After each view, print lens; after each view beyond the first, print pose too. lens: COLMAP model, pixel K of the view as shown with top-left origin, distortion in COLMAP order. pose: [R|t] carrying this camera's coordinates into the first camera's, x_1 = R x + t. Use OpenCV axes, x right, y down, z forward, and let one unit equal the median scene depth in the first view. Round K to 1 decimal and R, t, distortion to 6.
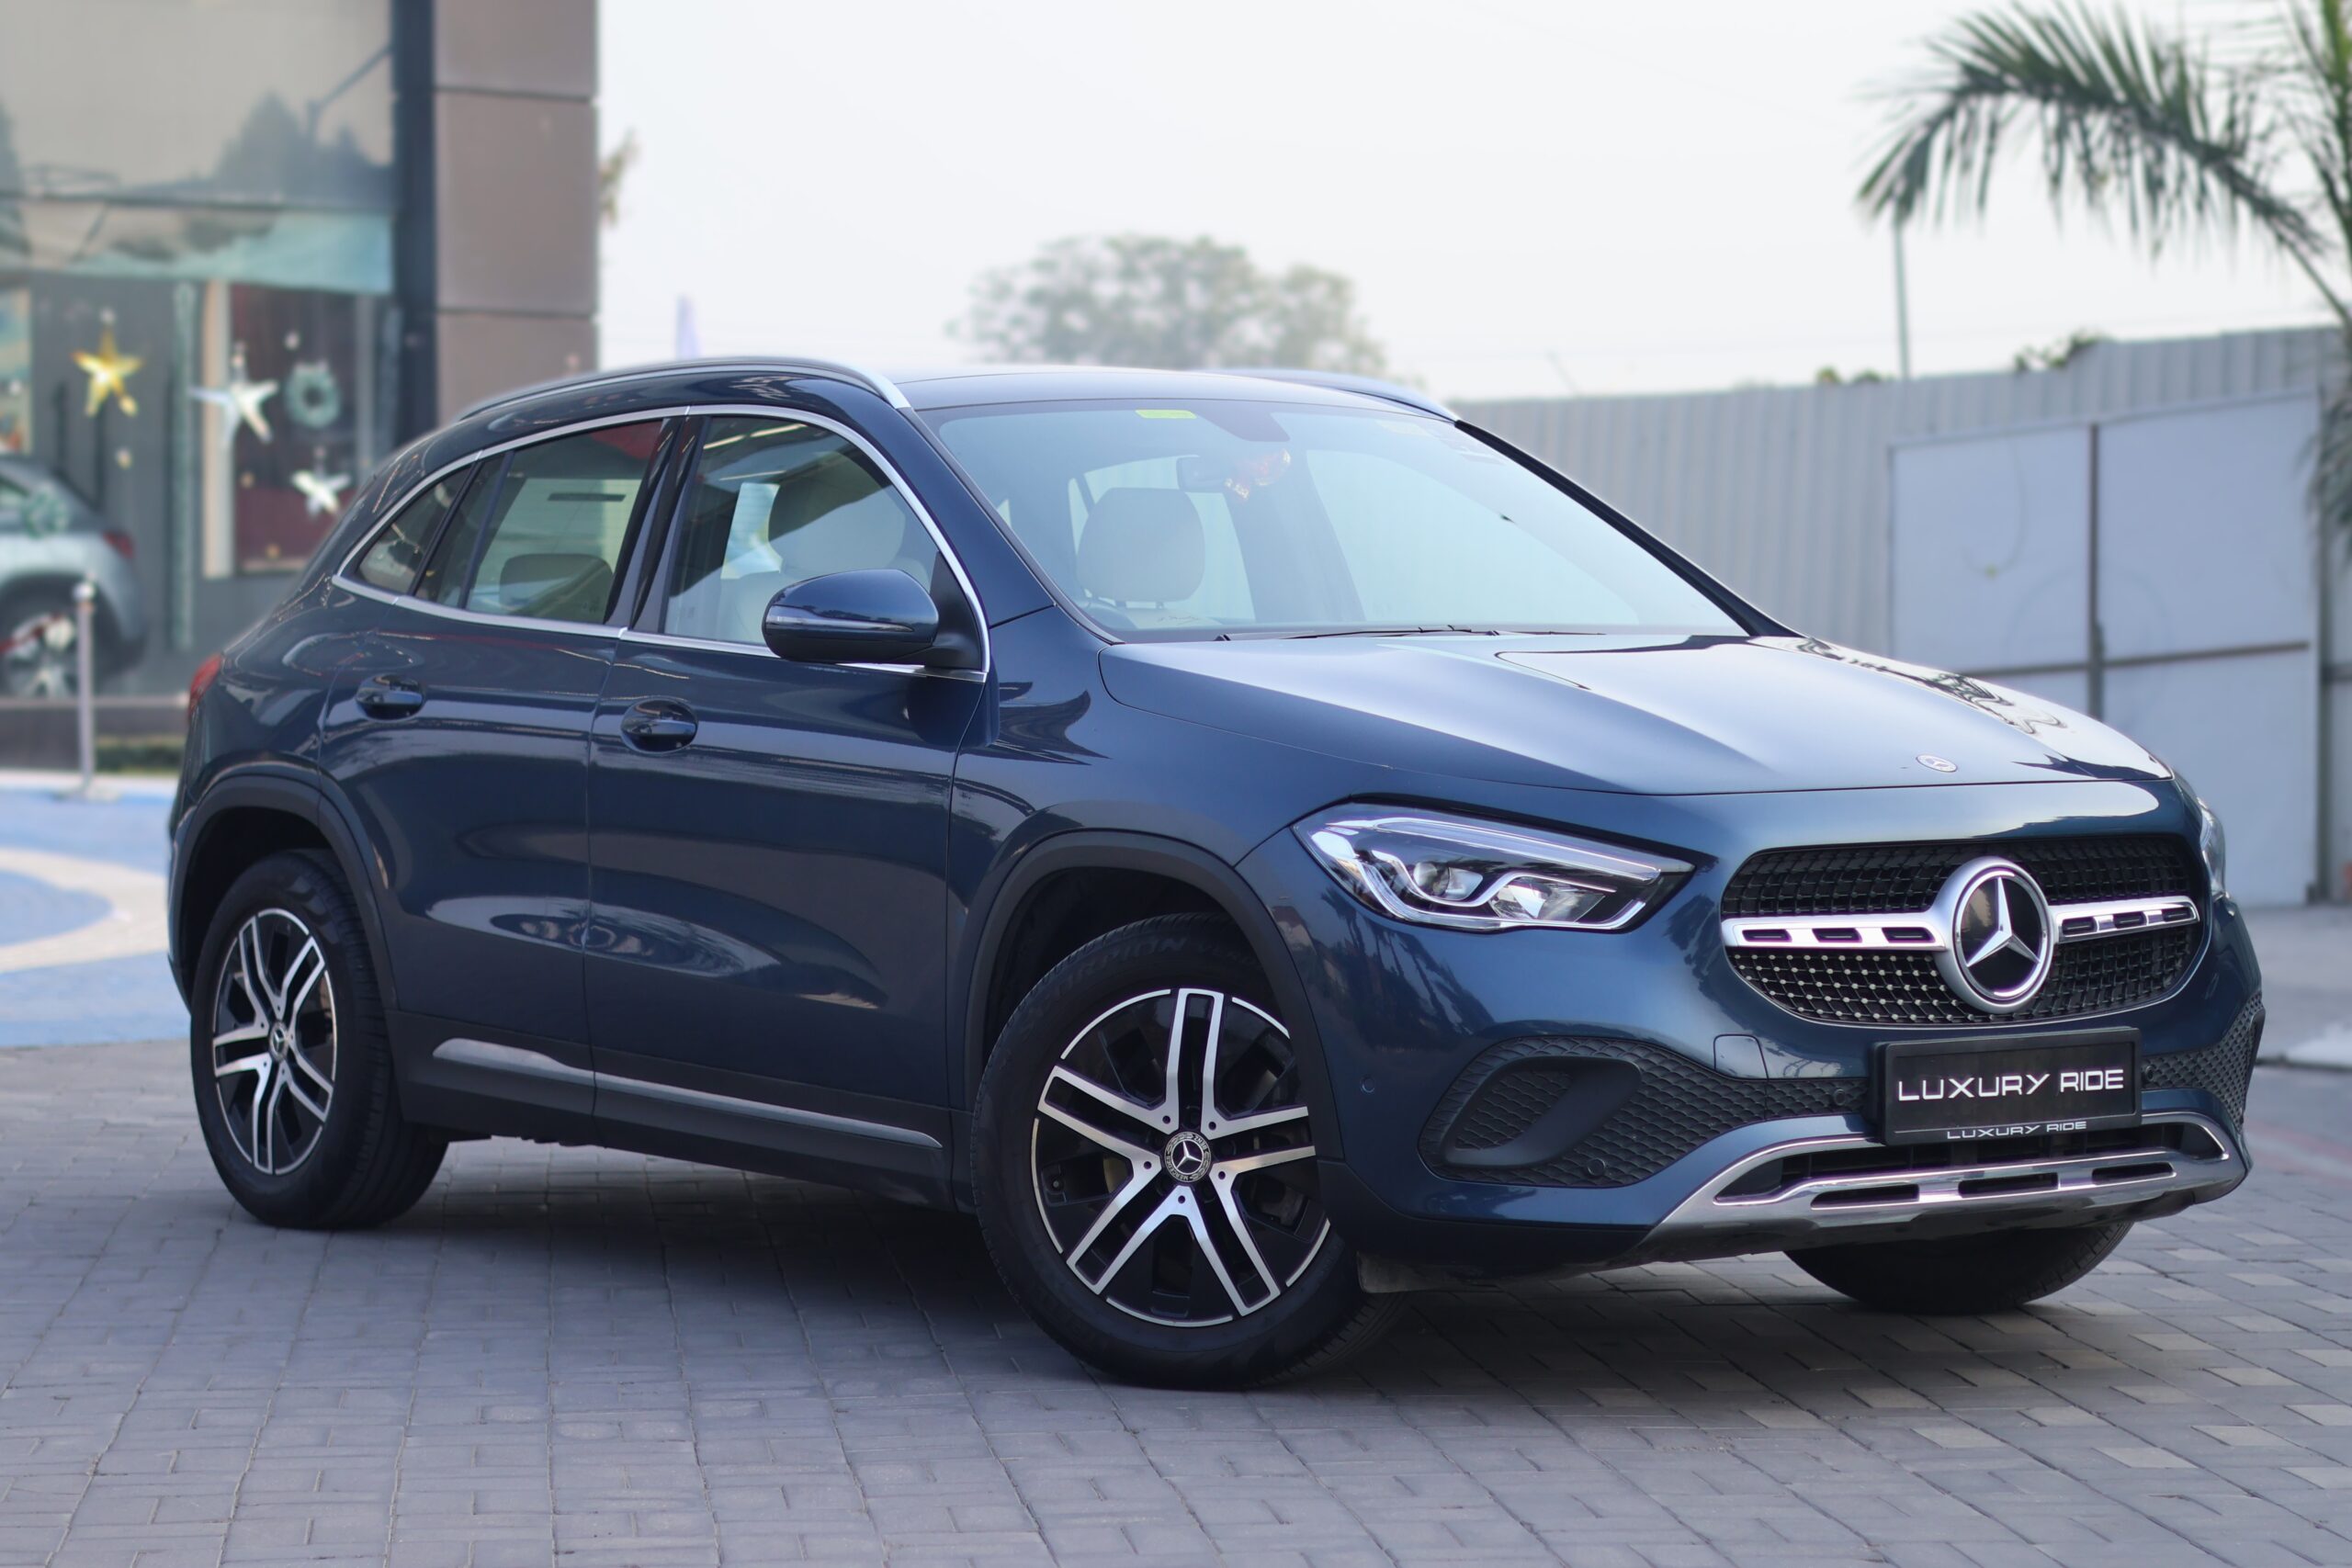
lens RADIAL K [[5486.2, 0, 1173.6], [0, 5486.2, 818.5], [0, 0, 1]] dist [0.160797, -0.165953]
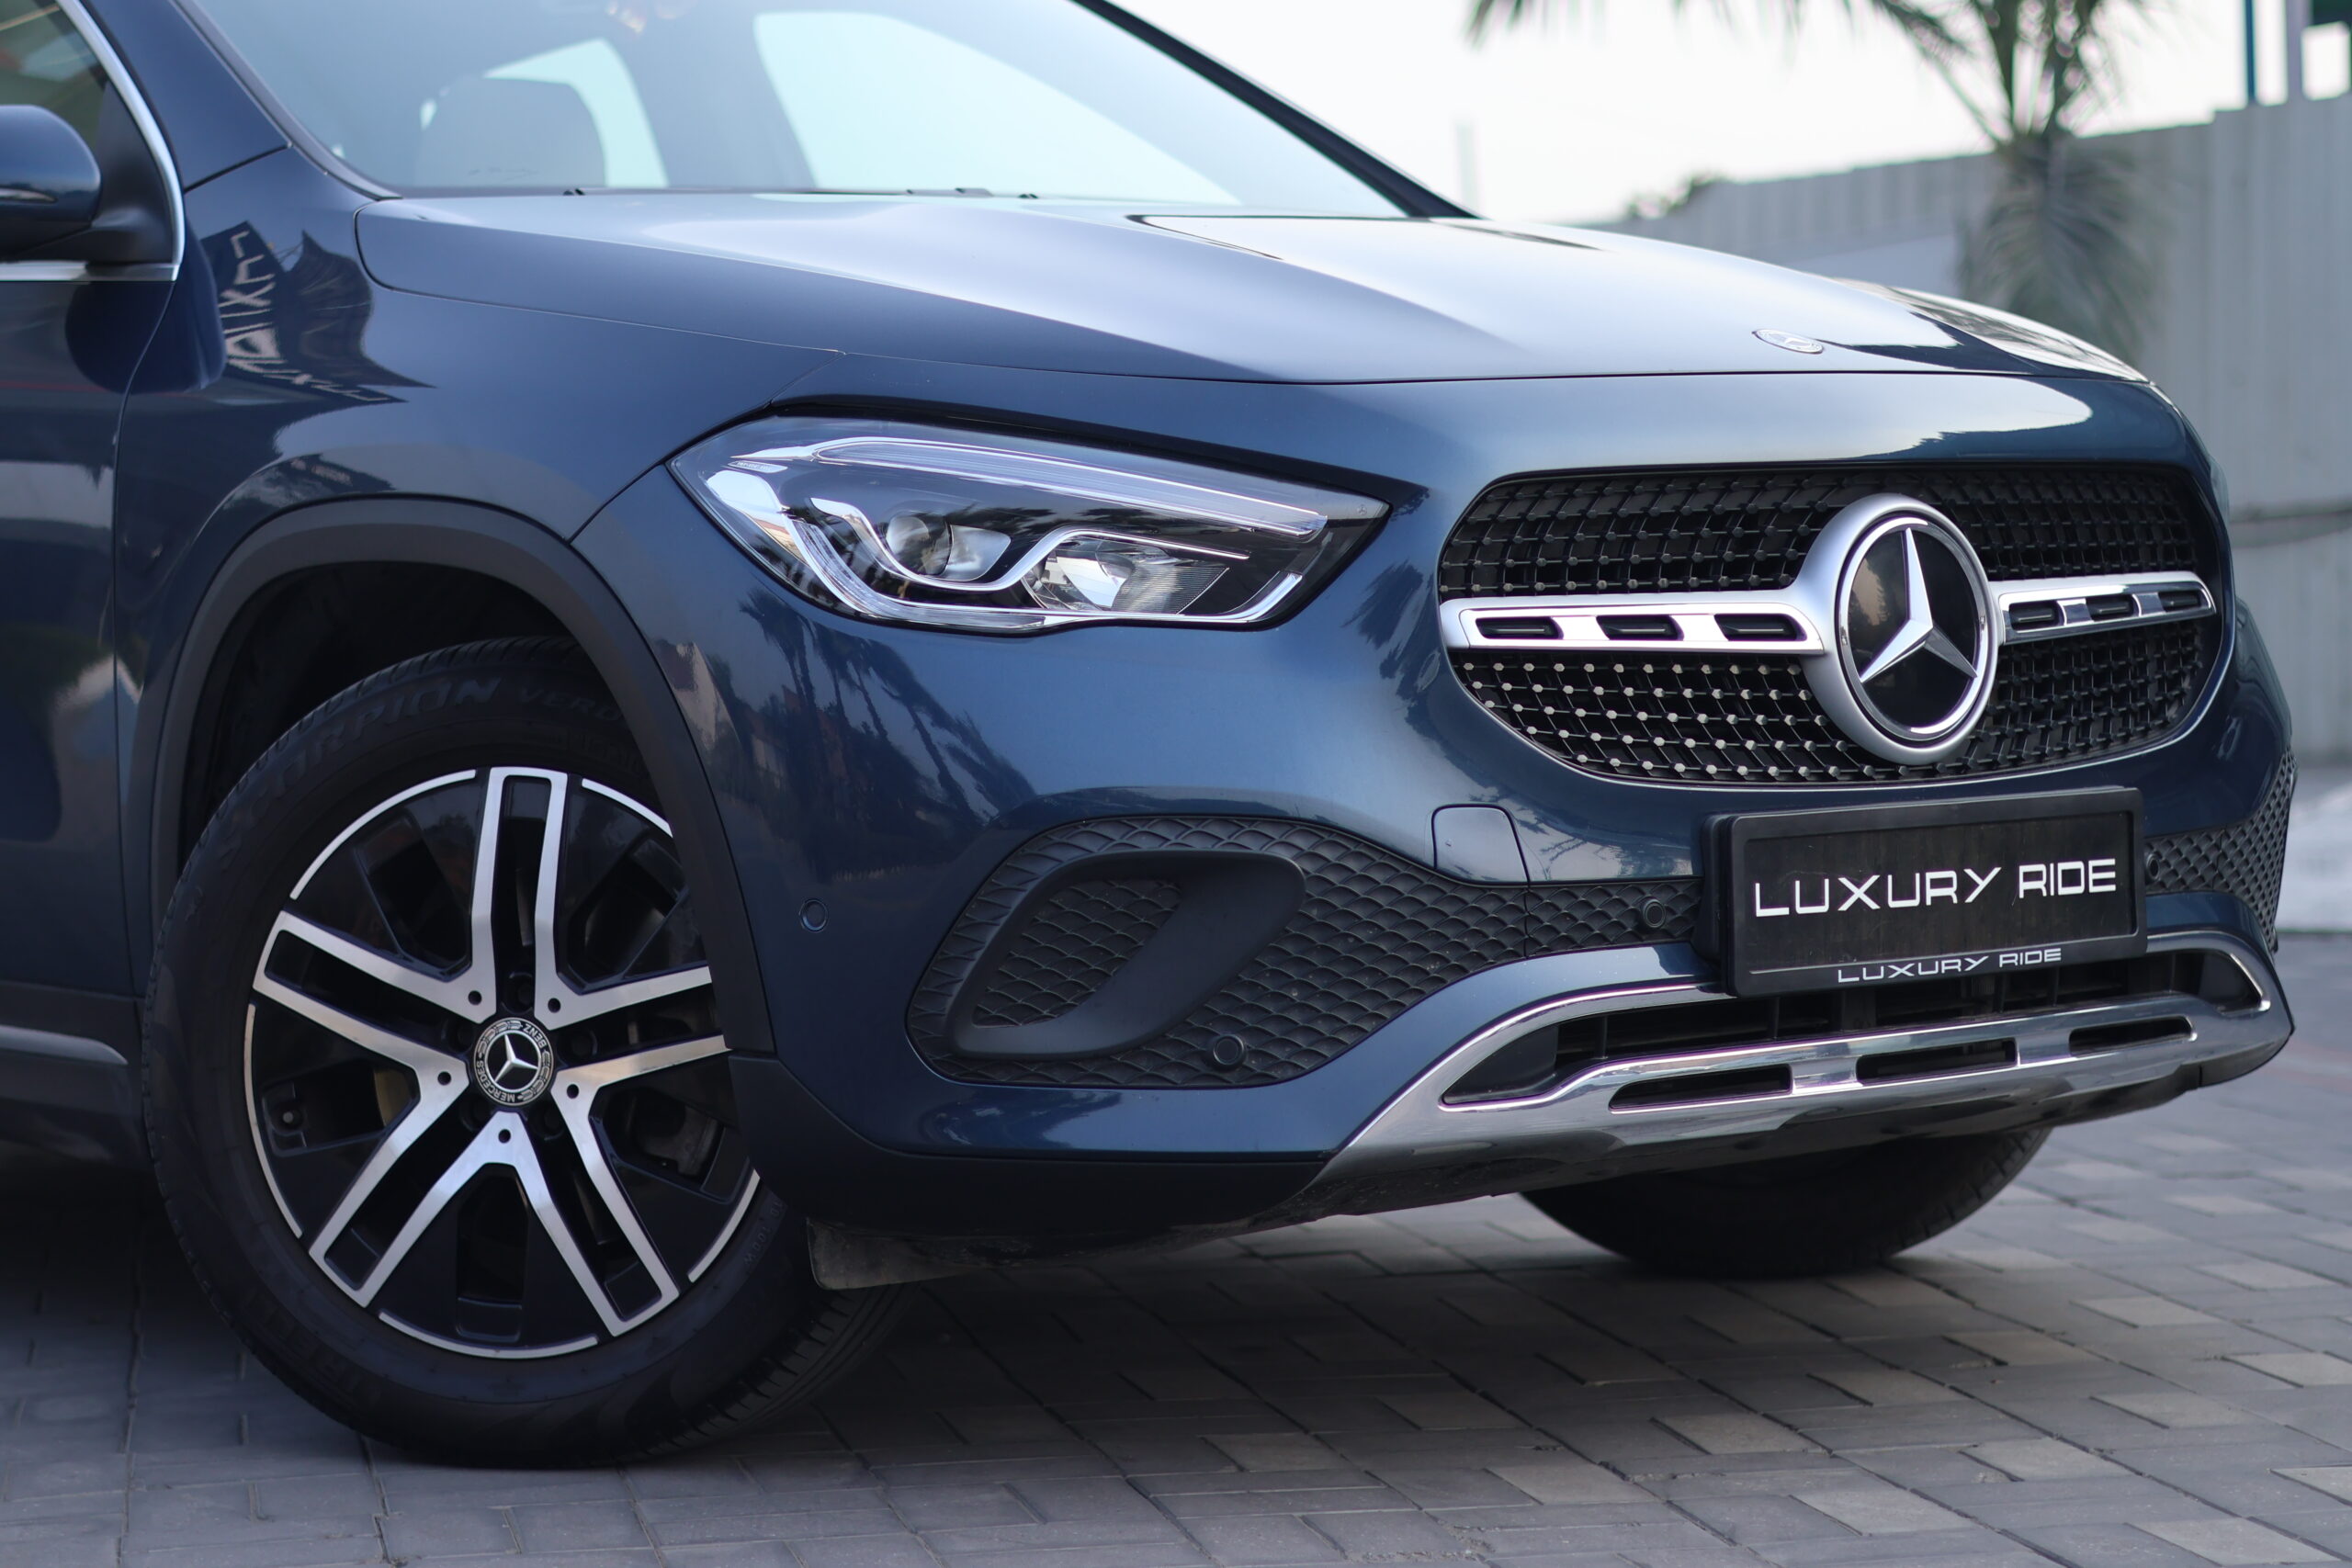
lens RADIAL K [[5411.4, 0, 1176.0], [0, 5411.4, 784.0], [0, 0, 1]] dist [0.111528, -0.324520]
pose [[0.996808, -0.028084, 0.074732, 0.030381], [0.027877, 0.999604, 0.003809, 0.032984], [-0.074810, -0.001713, 0.997196, 0.437963]]
